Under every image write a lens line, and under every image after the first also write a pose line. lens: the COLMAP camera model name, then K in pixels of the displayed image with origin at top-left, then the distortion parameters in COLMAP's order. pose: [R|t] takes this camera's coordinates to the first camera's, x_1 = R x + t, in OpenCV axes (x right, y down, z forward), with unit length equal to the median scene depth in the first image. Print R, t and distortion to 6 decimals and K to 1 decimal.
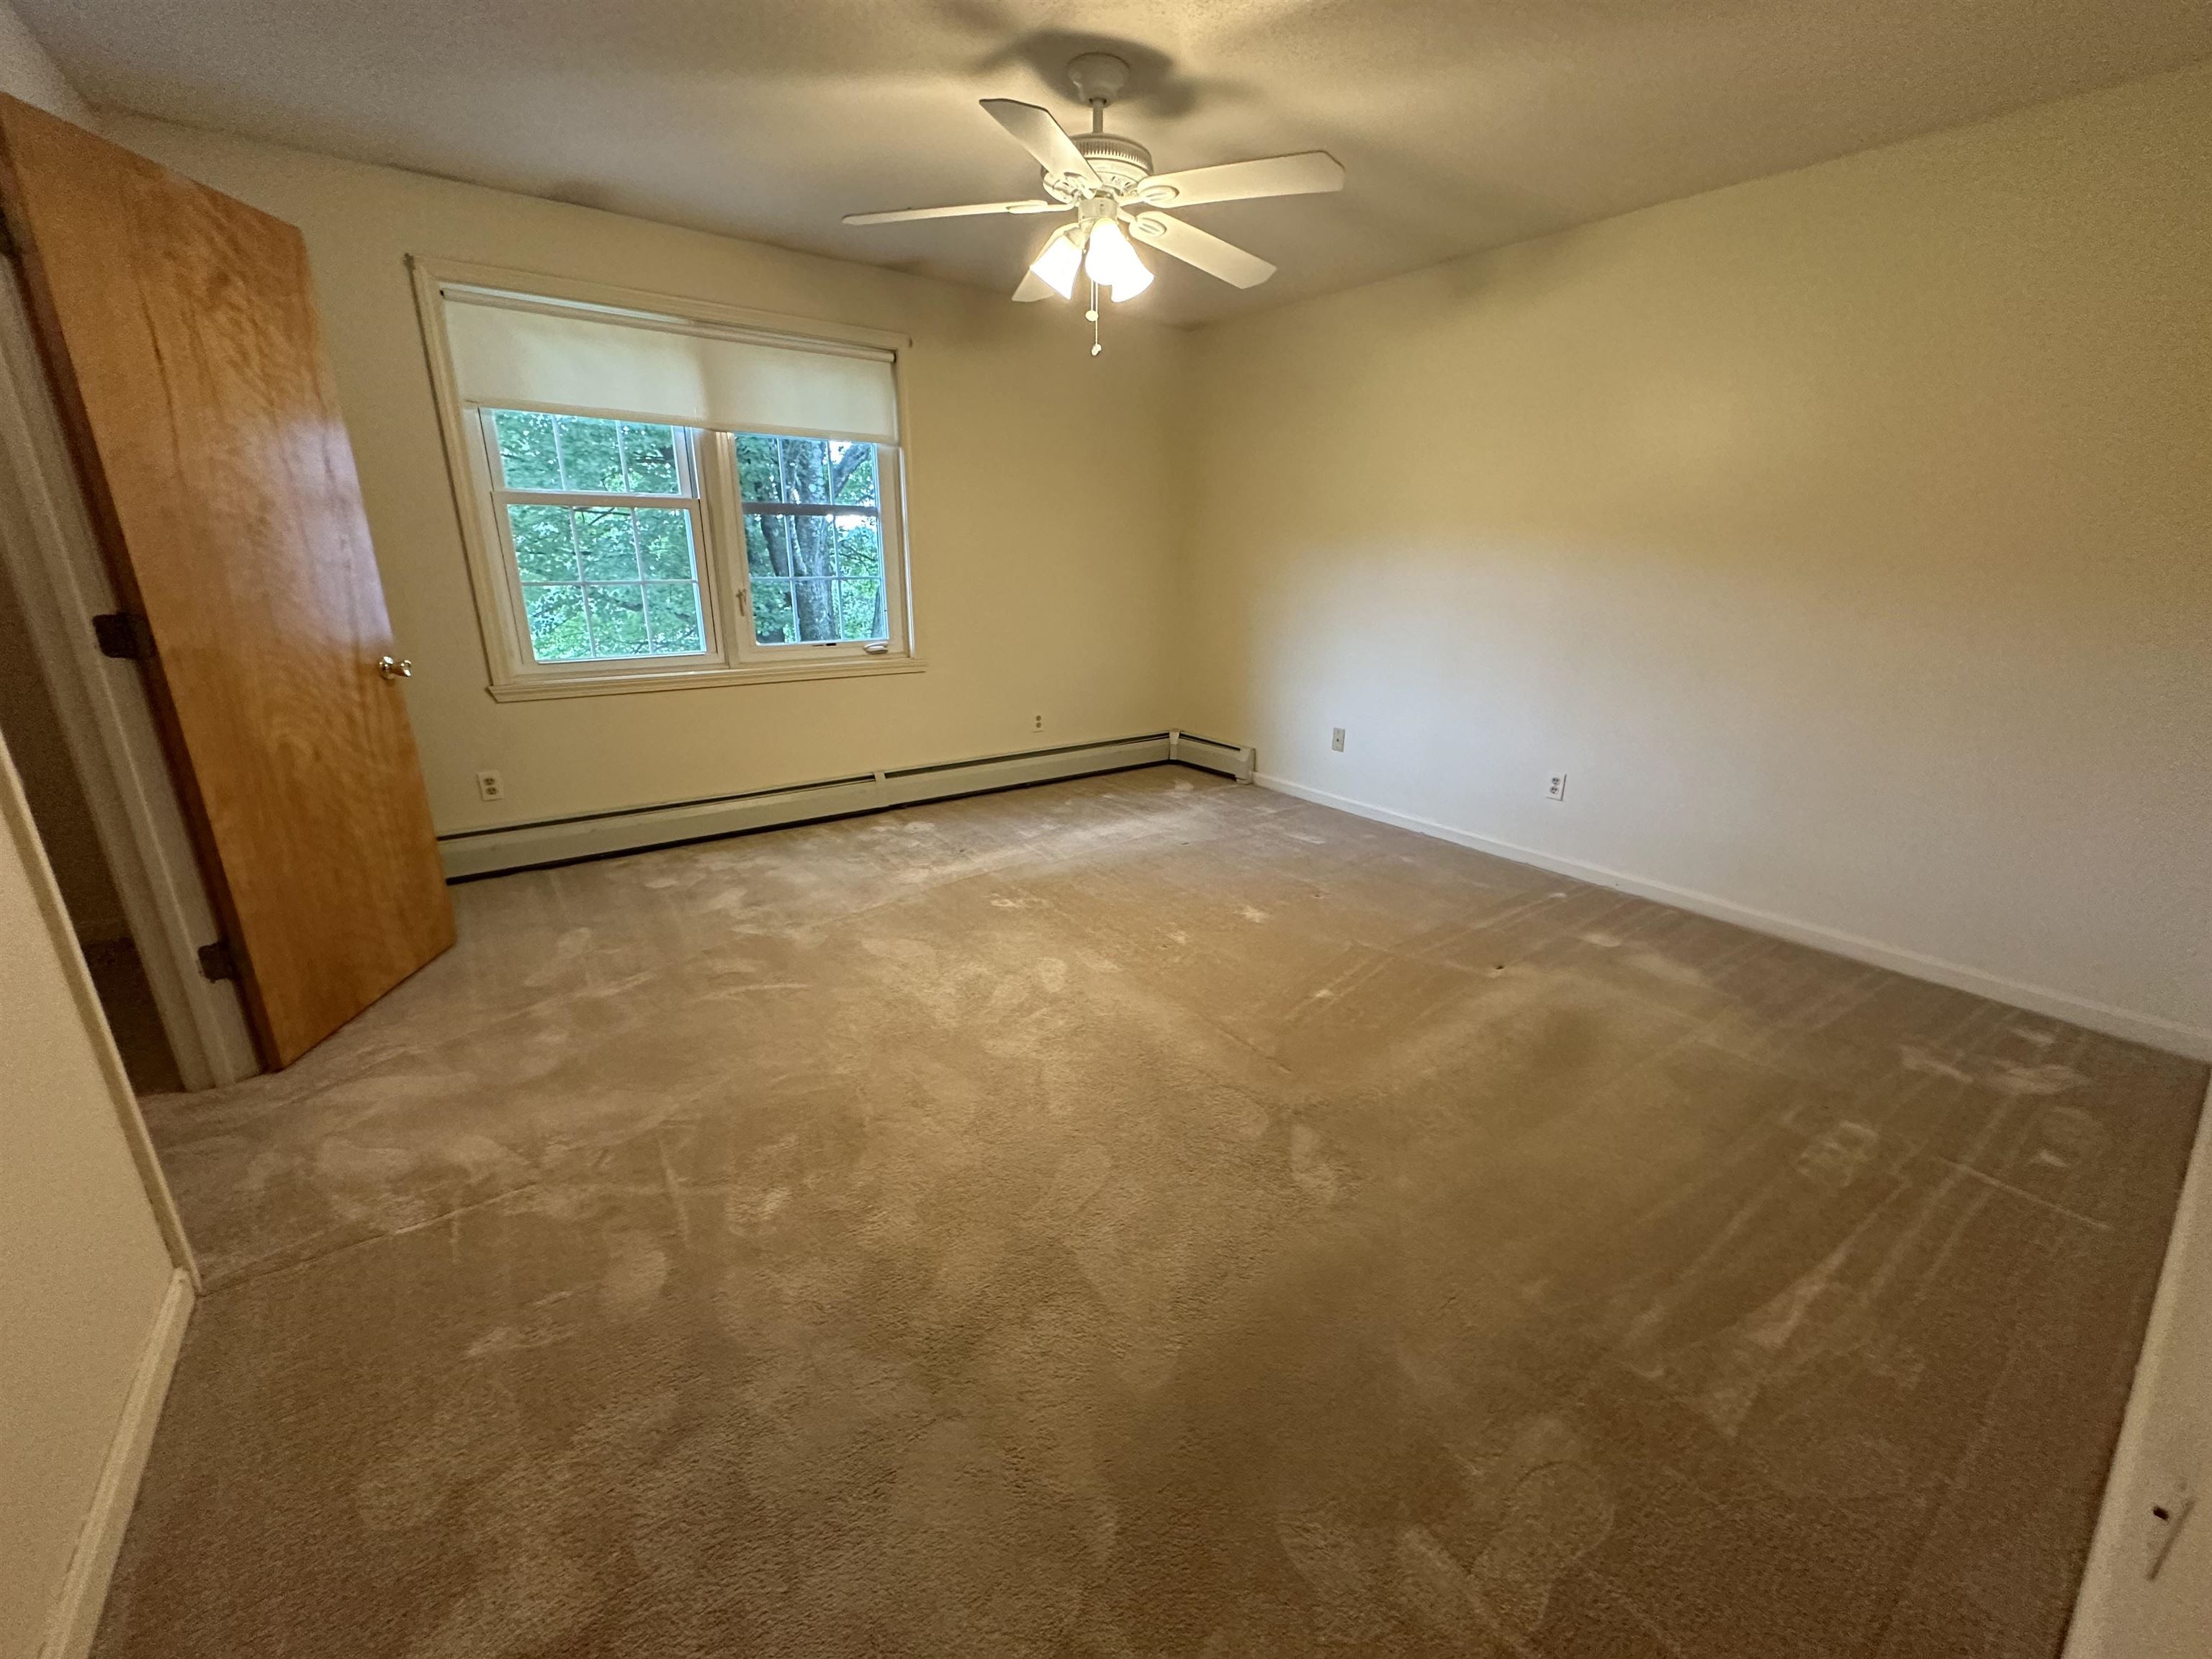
lens RADIAL K [[884.7, 0, 1102.3], [0, 884.7, 823.5], [0, 0, 1]] dist [0.002489, -0.000103]
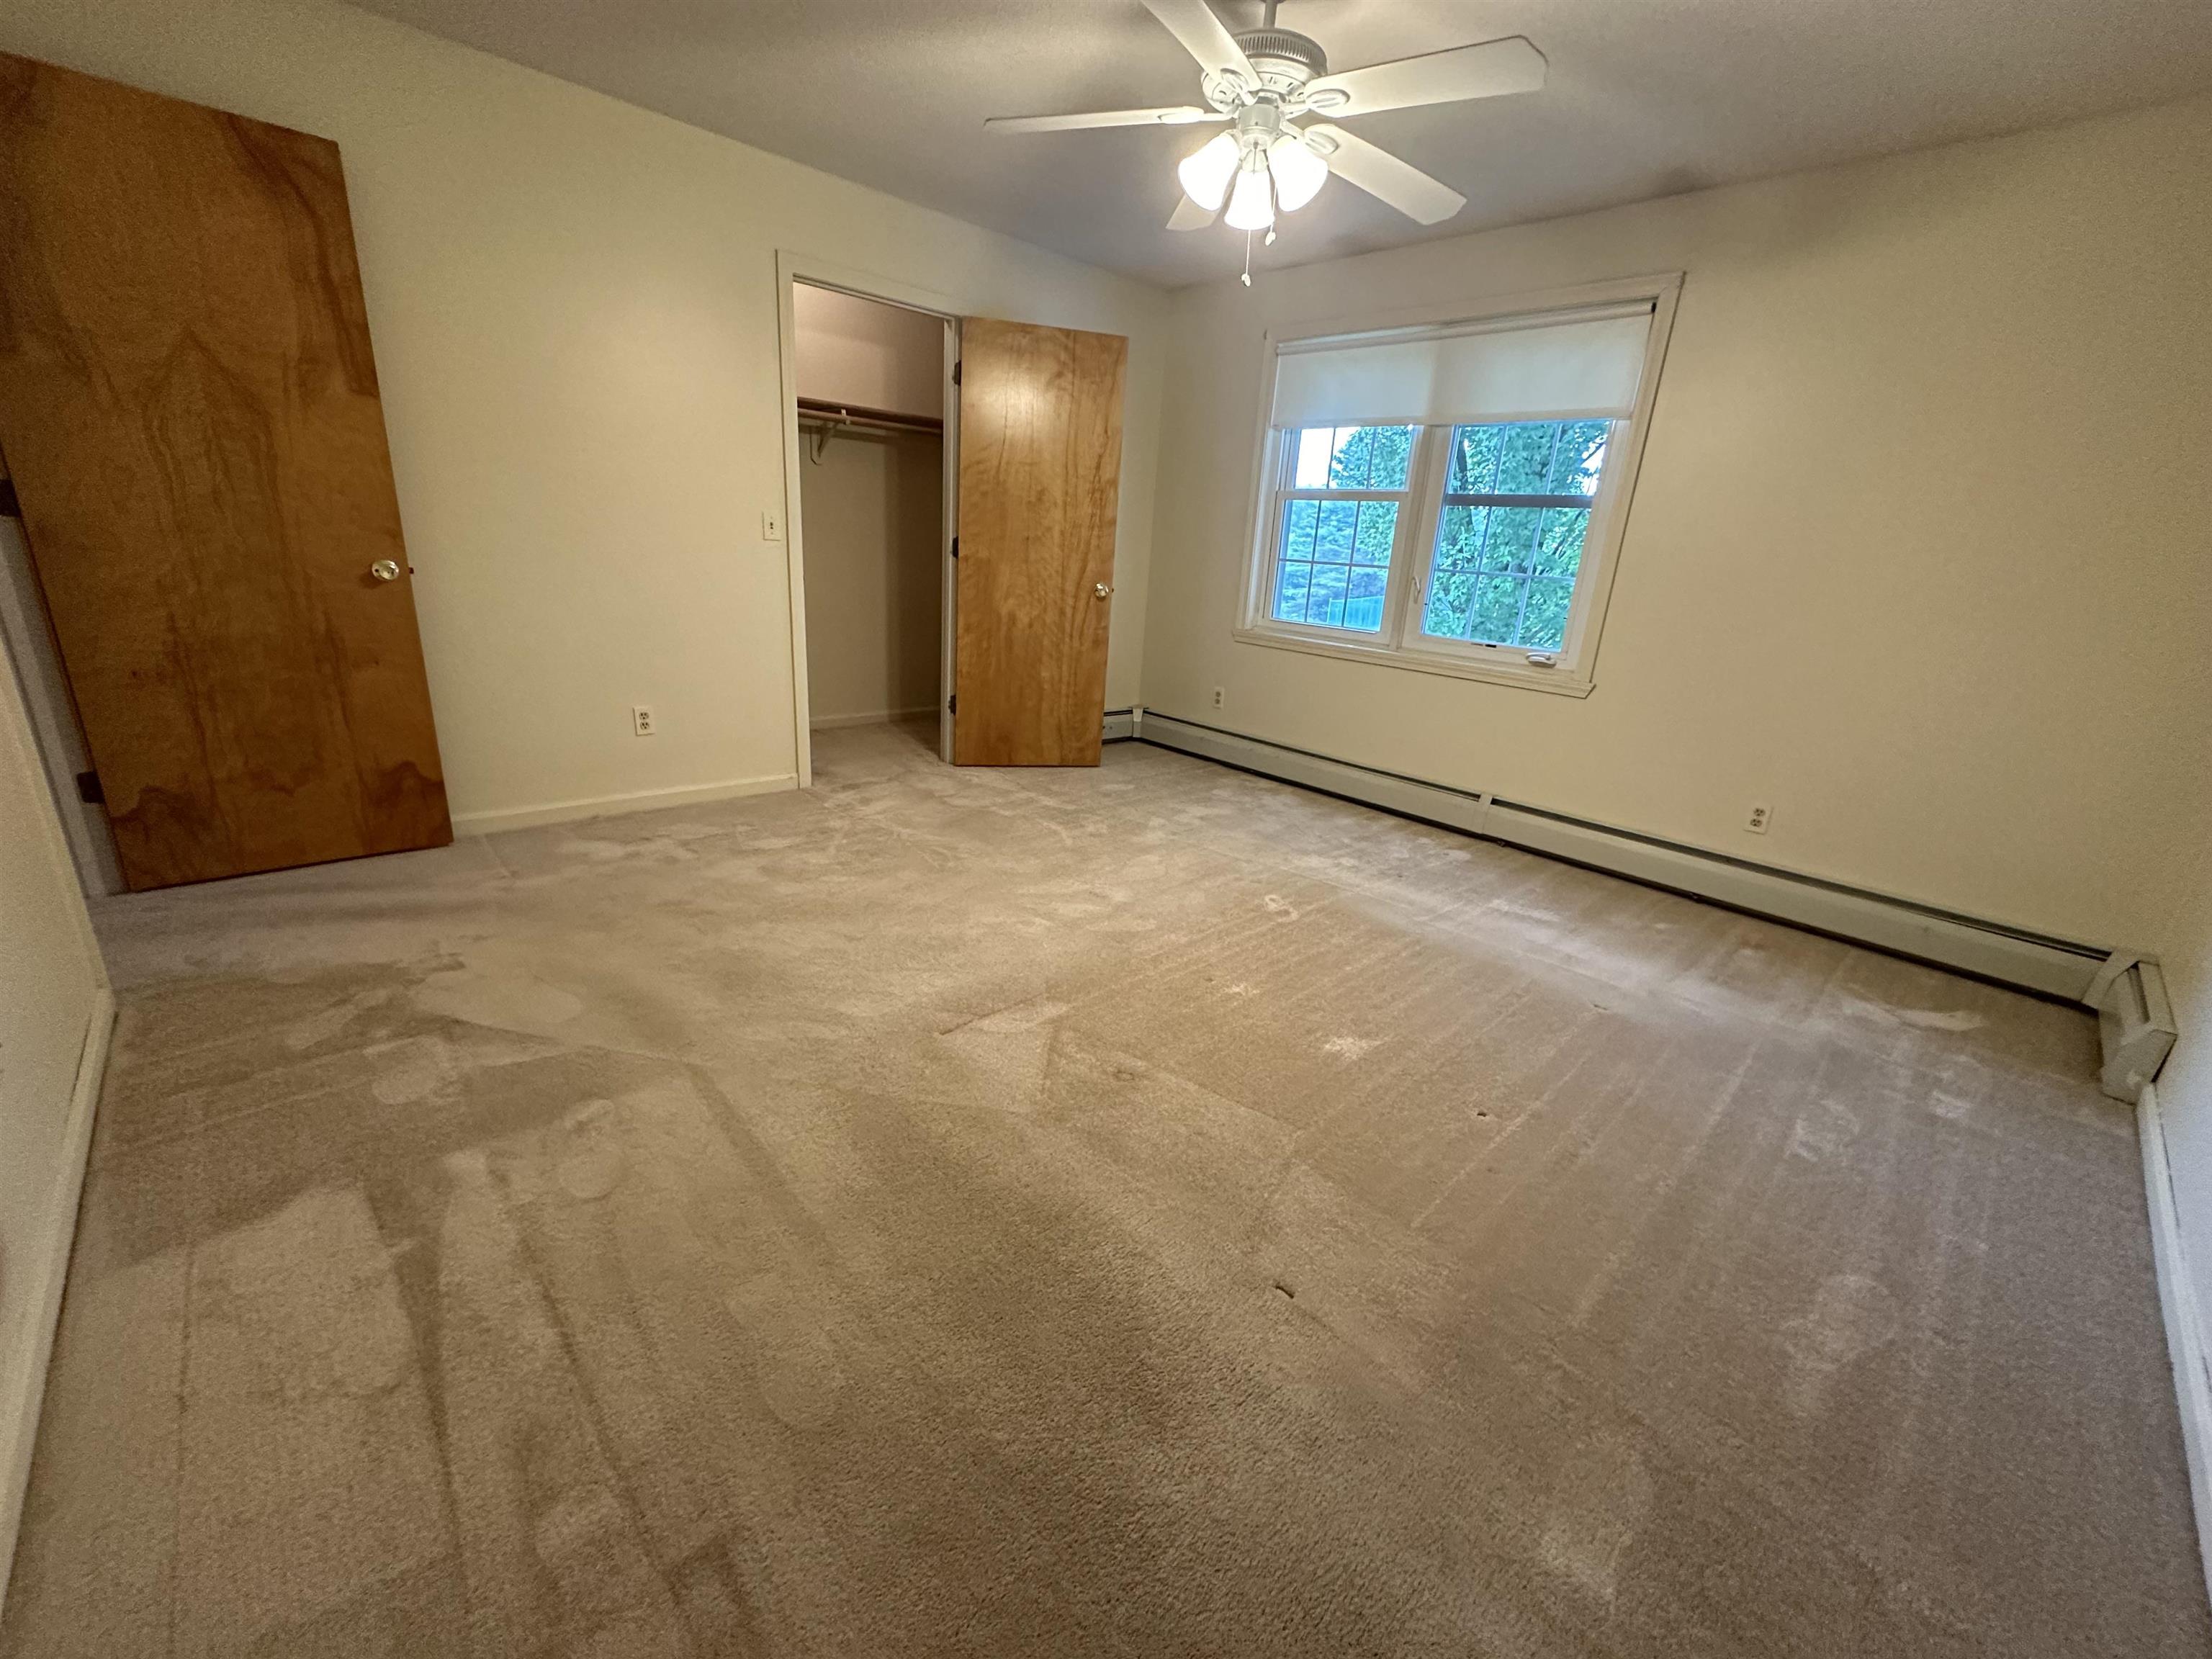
lens RADIAL K [[884.7, 0, 1107.1], [0, 884.7, 831.3], [0, 0, 1]] dist [0.002489, -0.000103]
pose [[0.122090, 0.310313, -0.942762, 0.657154], [-0.353743, 0.901095, 0.250788, -0.133714], [0.927340, 0.302877, 0.219786, 0.550150]]
